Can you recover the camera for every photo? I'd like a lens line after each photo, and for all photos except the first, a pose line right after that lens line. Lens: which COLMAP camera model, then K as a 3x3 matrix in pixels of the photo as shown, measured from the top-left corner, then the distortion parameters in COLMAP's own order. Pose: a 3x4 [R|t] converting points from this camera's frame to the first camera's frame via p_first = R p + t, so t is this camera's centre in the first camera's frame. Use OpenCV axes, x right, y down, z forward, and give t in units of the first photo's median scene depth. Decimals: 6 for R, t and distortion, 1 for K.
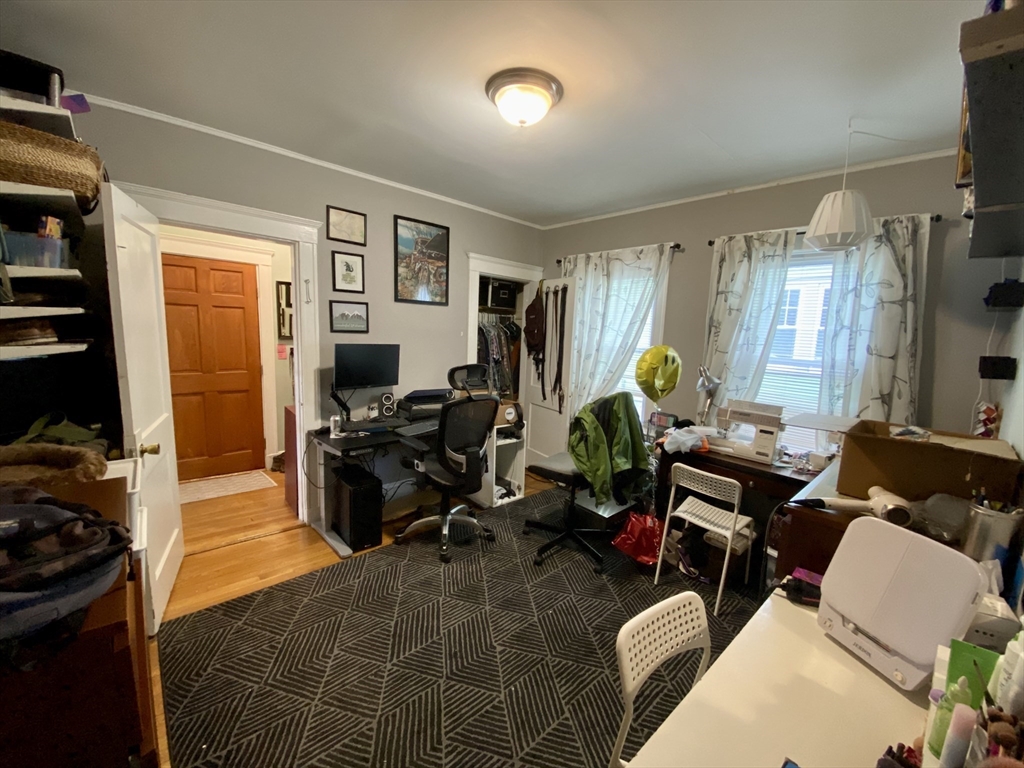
lens RADIAL K [[411.9, 0, 514.1], [0, 411.9, 385.5], [0, 0, 1]] dist [0.000648, -0.000021]
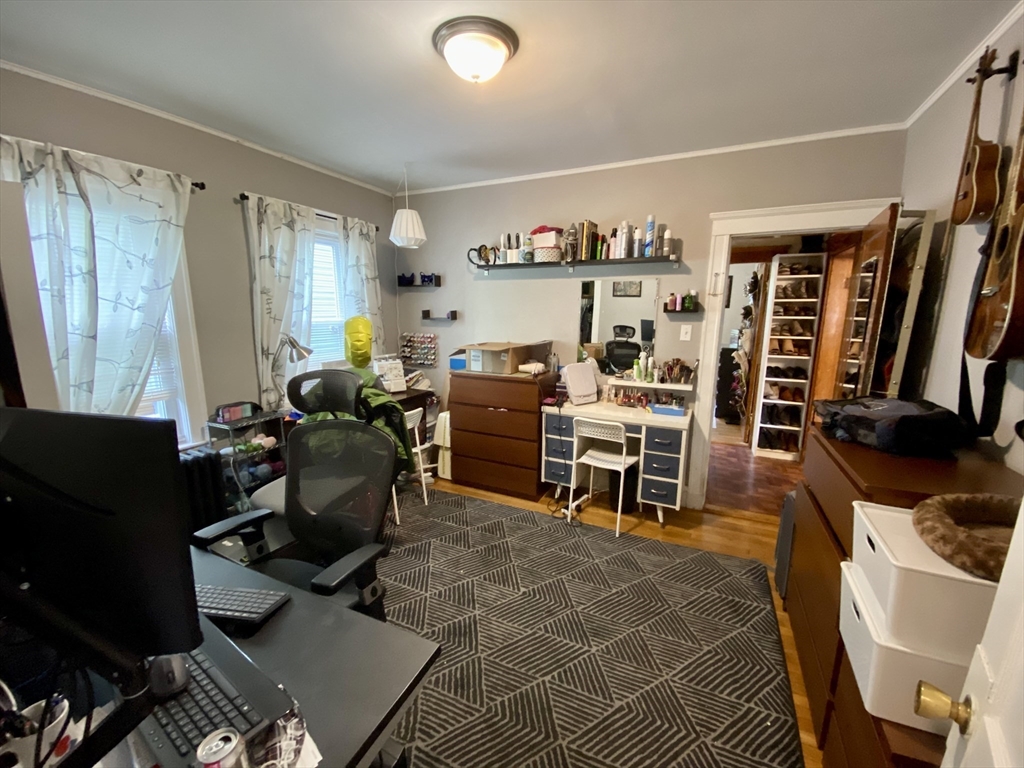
lens RADIAL K [[411.9, 0, 514.1], [0, 411.9, 385.5], [0, 0, 1]] dist [0.000648, -0.000021]
pose [[-0.361423, -0.213618, 0.907602, -0.982118], [0.114478, 0.955871, 0.270566, -0.216310], [-0.925348, 0.201689, -0.321019, 1.342669]]
